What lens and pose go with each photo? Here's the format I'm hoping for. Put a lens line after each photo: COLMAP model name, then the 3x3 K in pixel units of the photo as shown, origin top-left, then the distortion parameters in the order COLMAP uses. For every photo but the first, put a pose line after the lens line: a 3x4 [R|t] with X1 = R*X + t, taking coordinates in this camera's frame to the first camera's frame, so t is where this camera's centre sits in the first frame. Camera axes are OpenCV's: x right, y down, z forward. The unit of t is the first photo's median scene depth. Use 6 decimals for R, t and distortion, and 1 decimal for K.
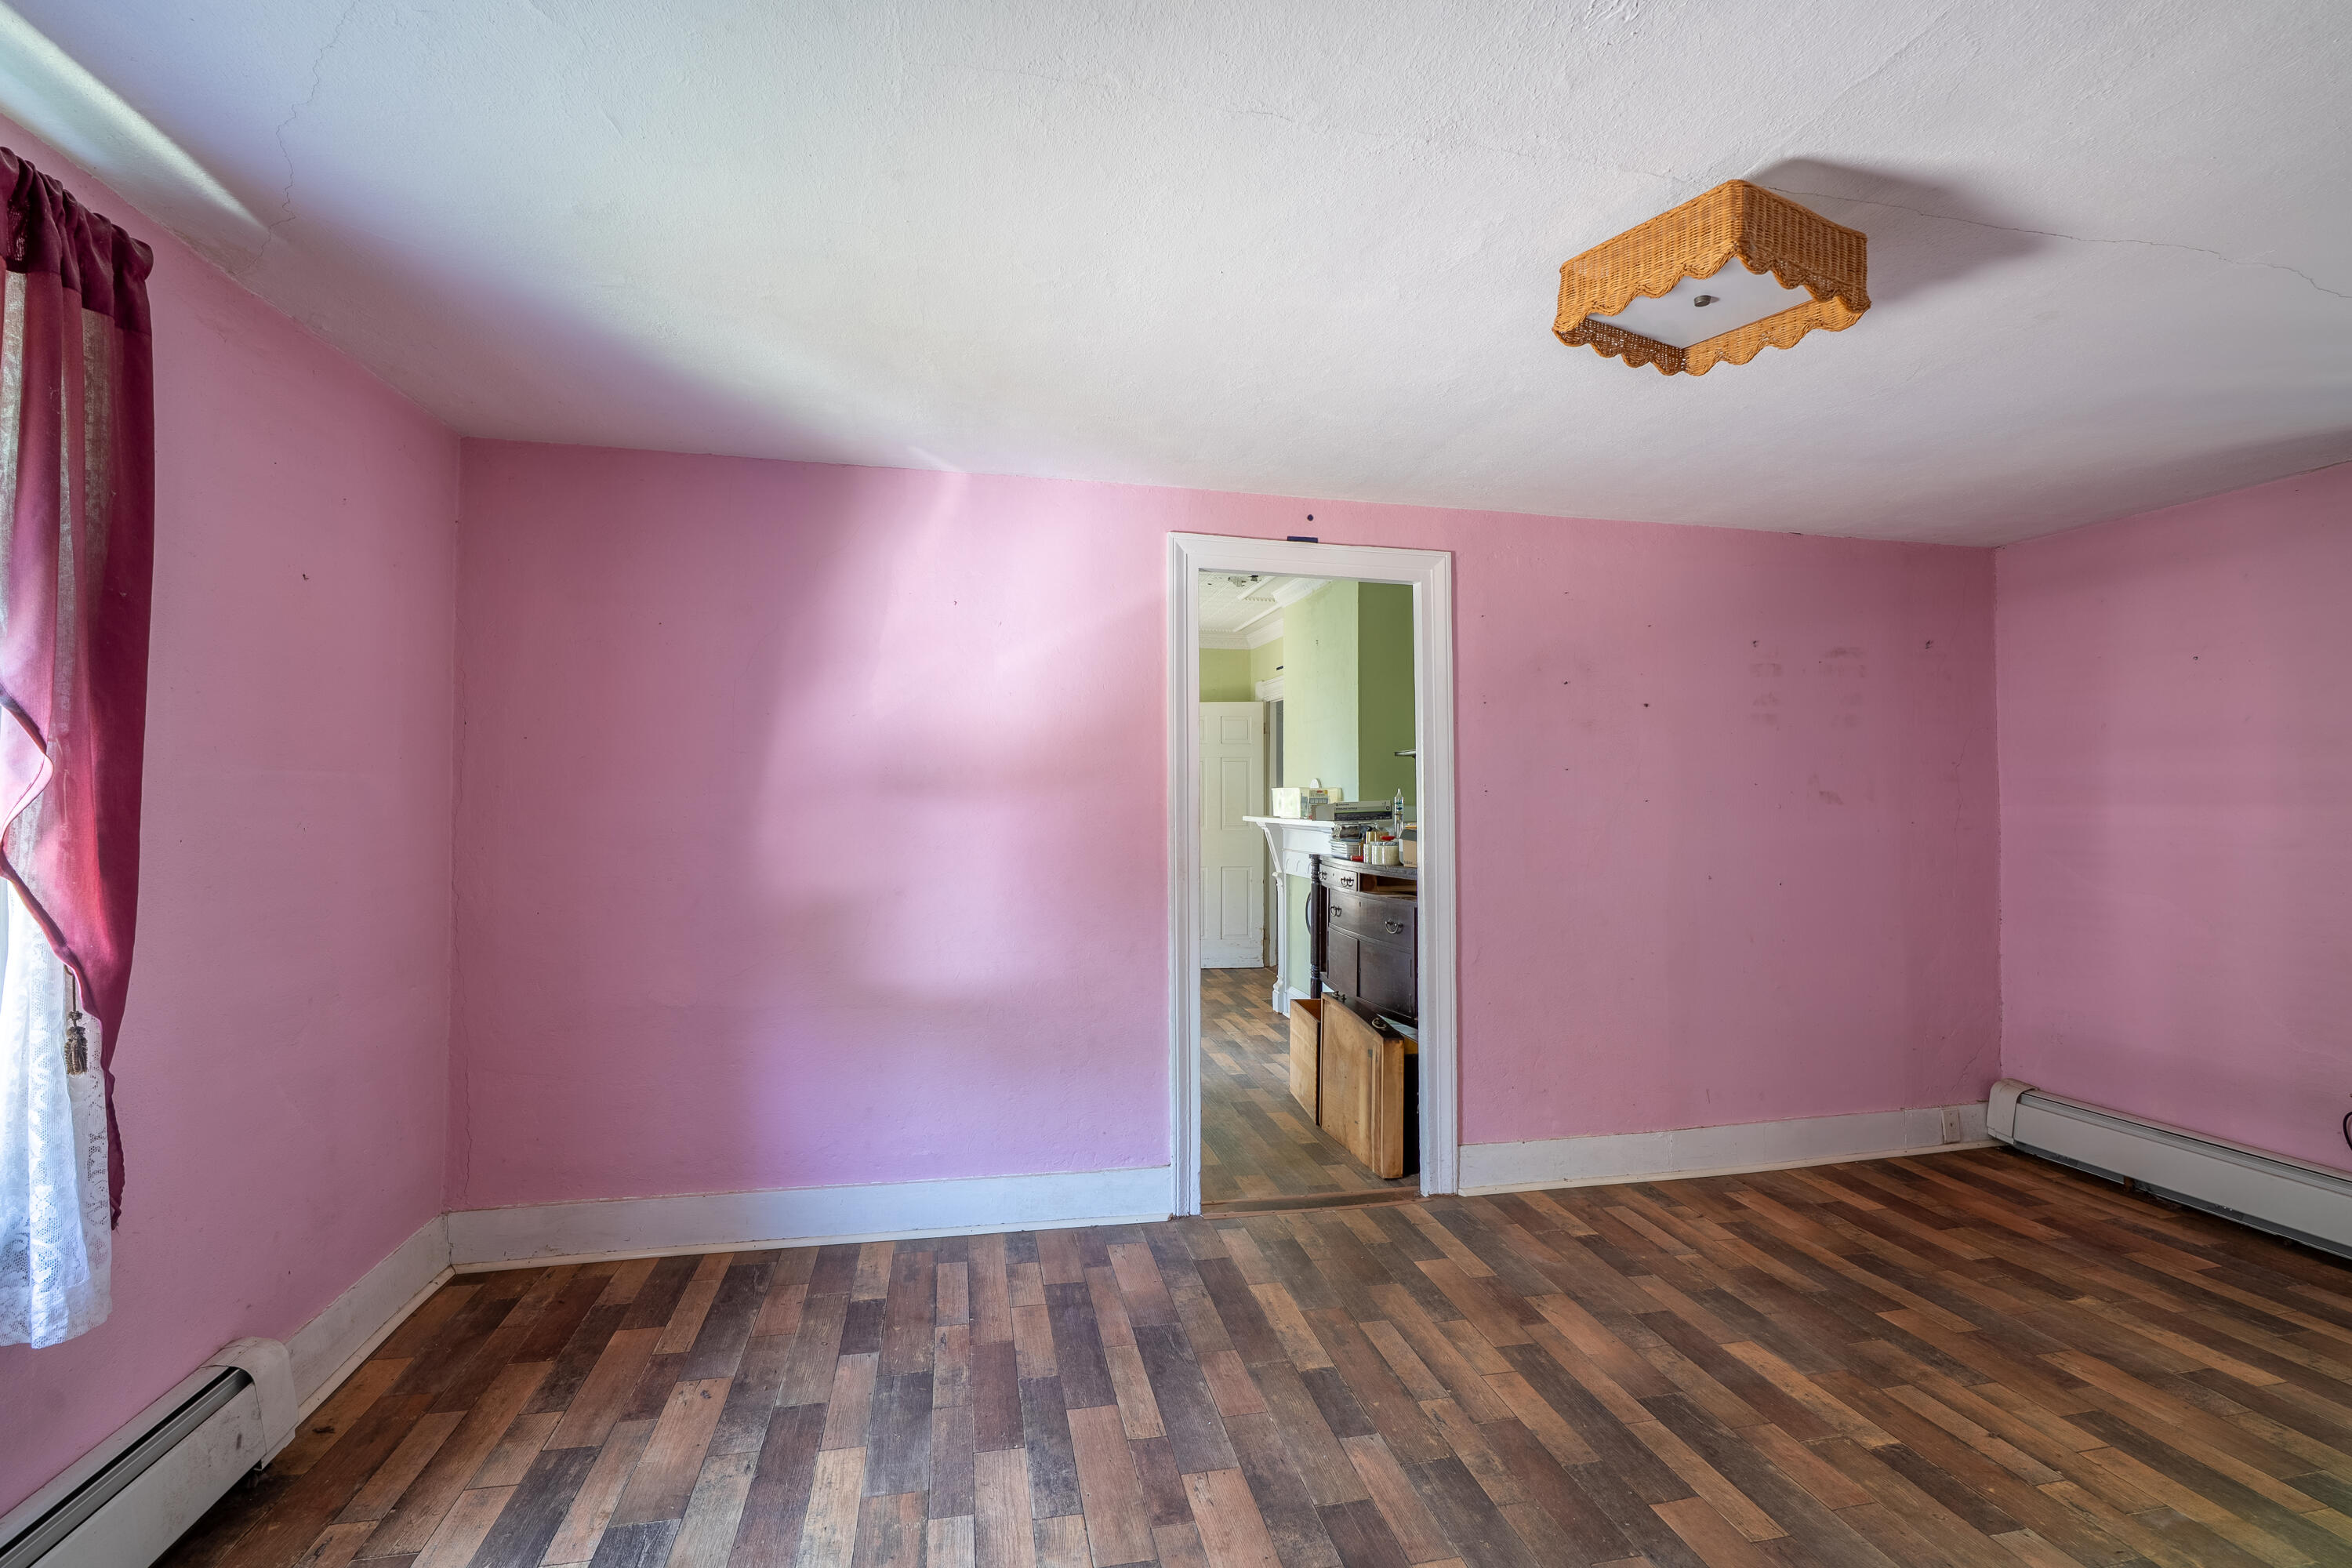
lens RADIAL K [[1060.3, 0, 1174.6], [0, 1060.3, 785.8], [0, 0, 1]] dist [-0.008331, 0.000767]
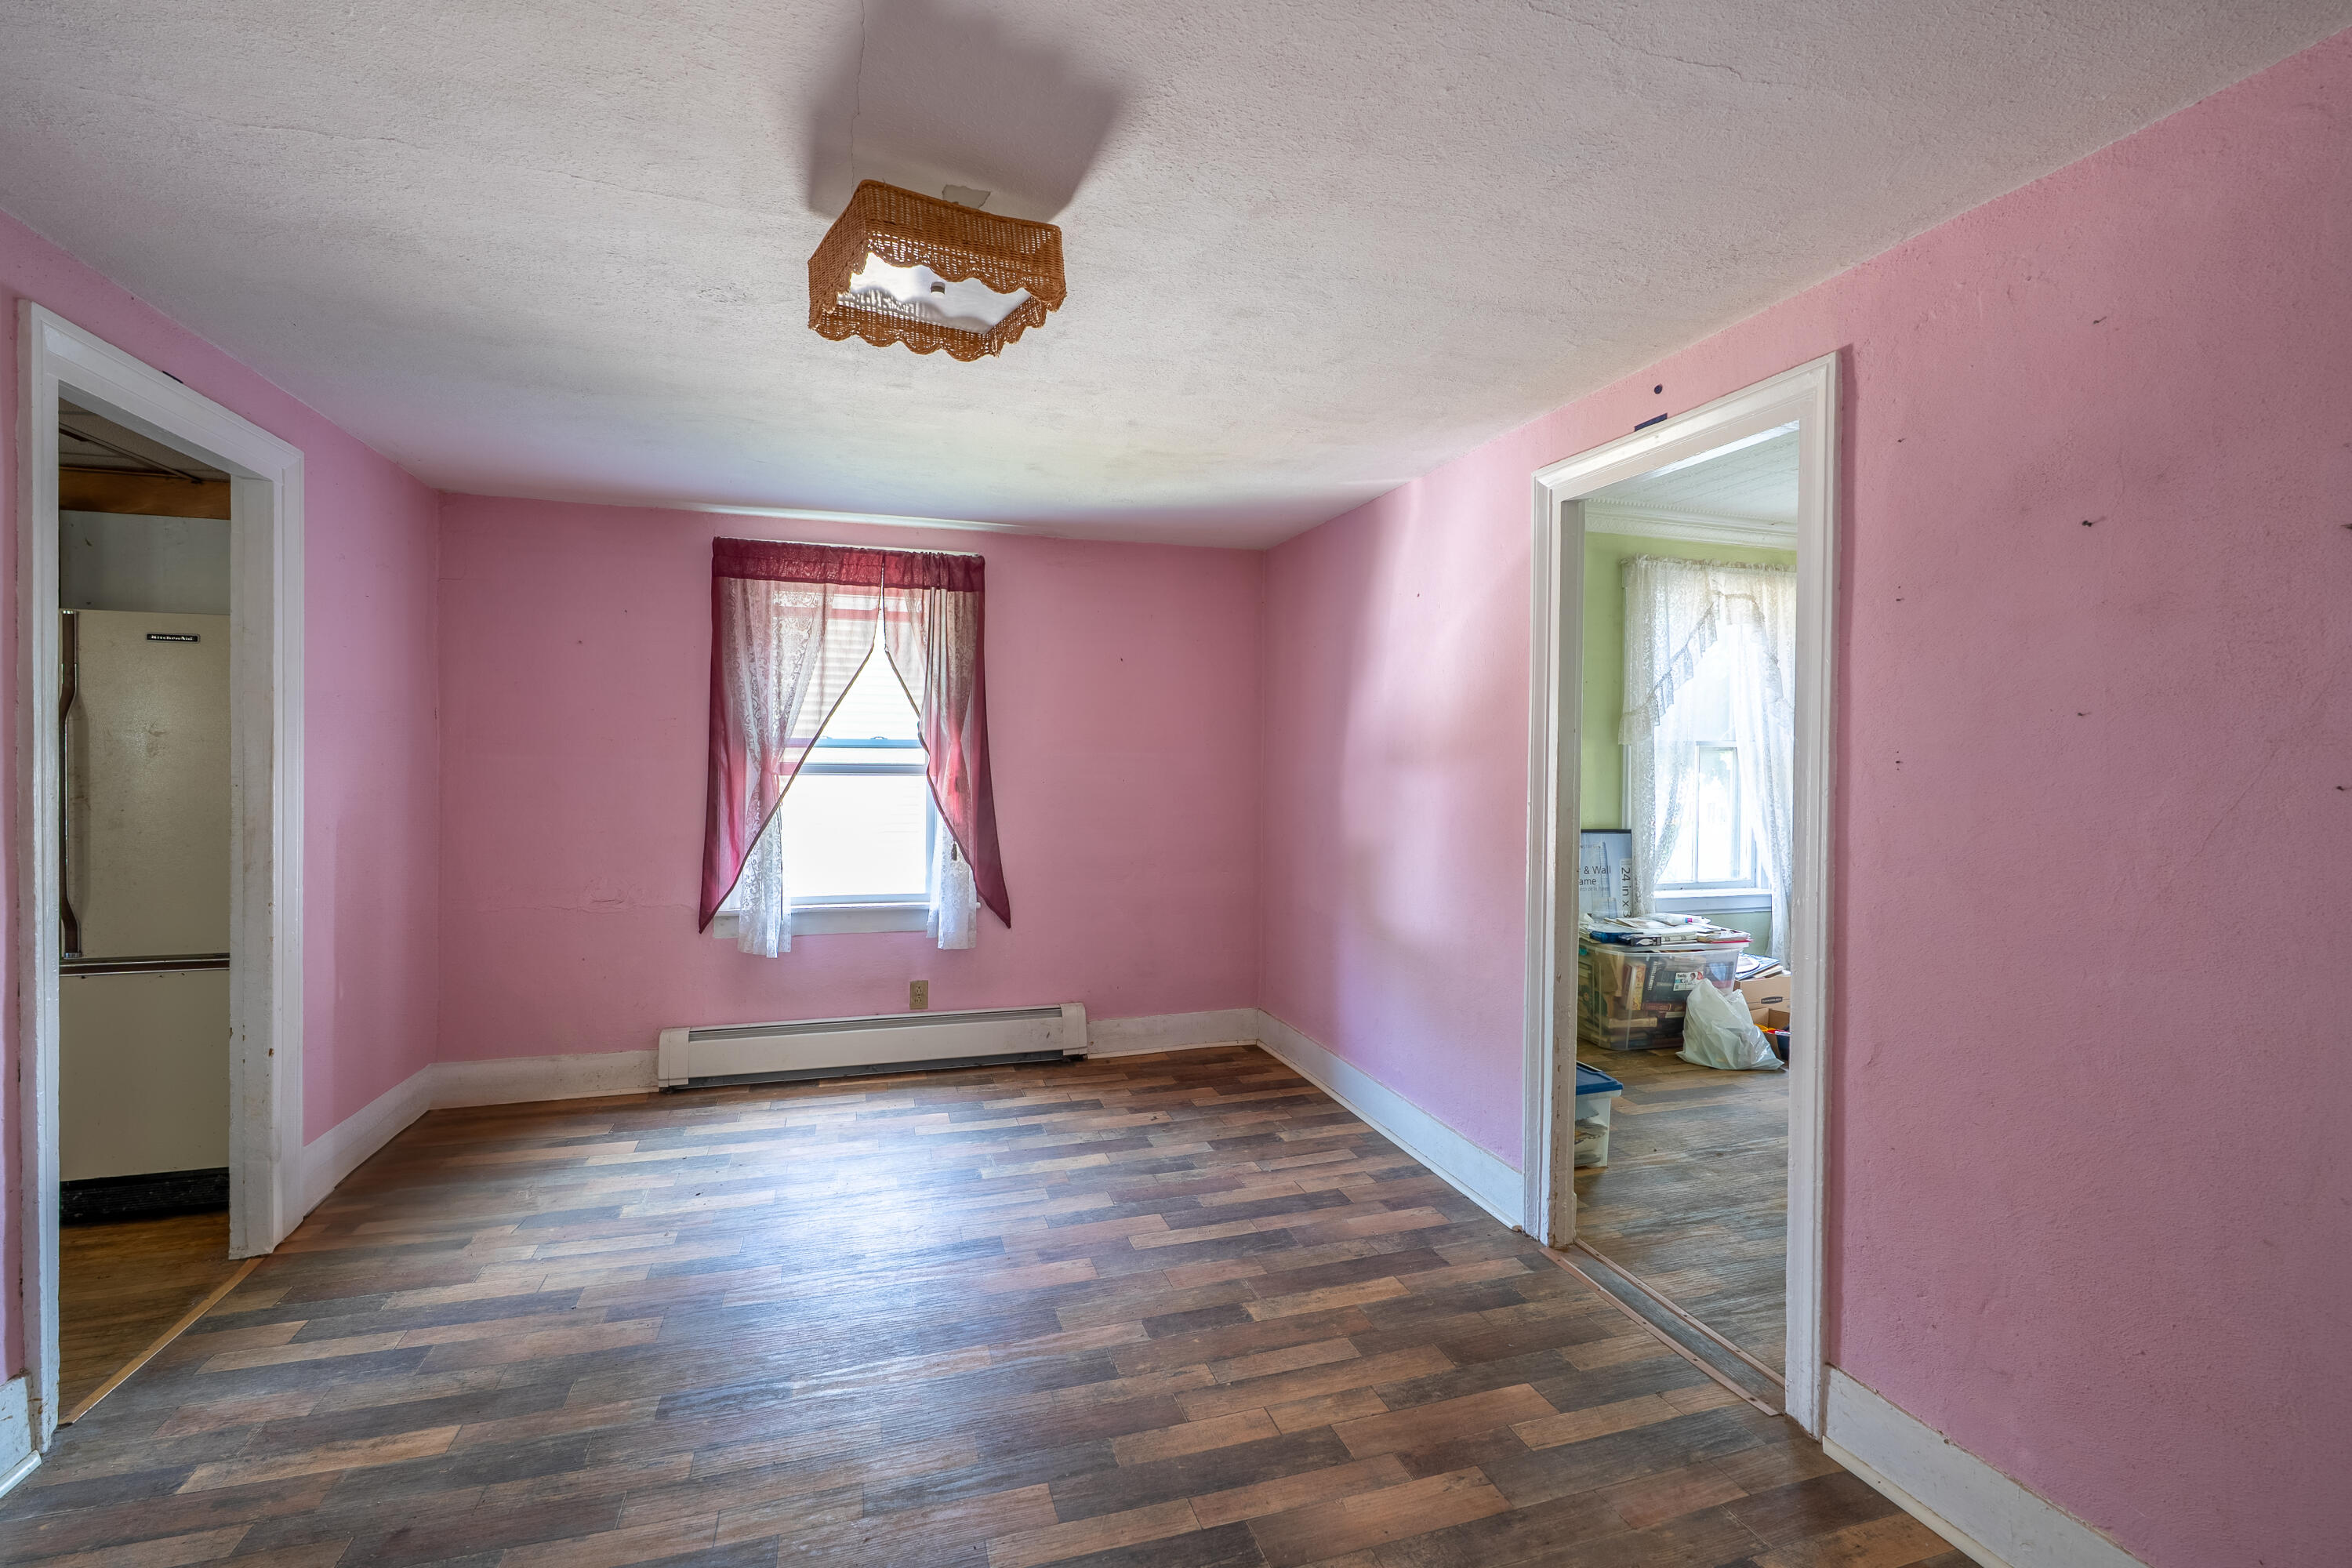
lens RADIAL K [[1060.3, 0, 1177.1], [0, 1060.3, 775.7], [0, 0, 1]] dist [-0.008331, 0.000767]
pose [[0.077155, 0.010902, -0.996960, 1.102527], [0.005376, 0.999921, 0.011350, 0.006118], [0.997005, -0.006235, 0.077090, 0.802552]]
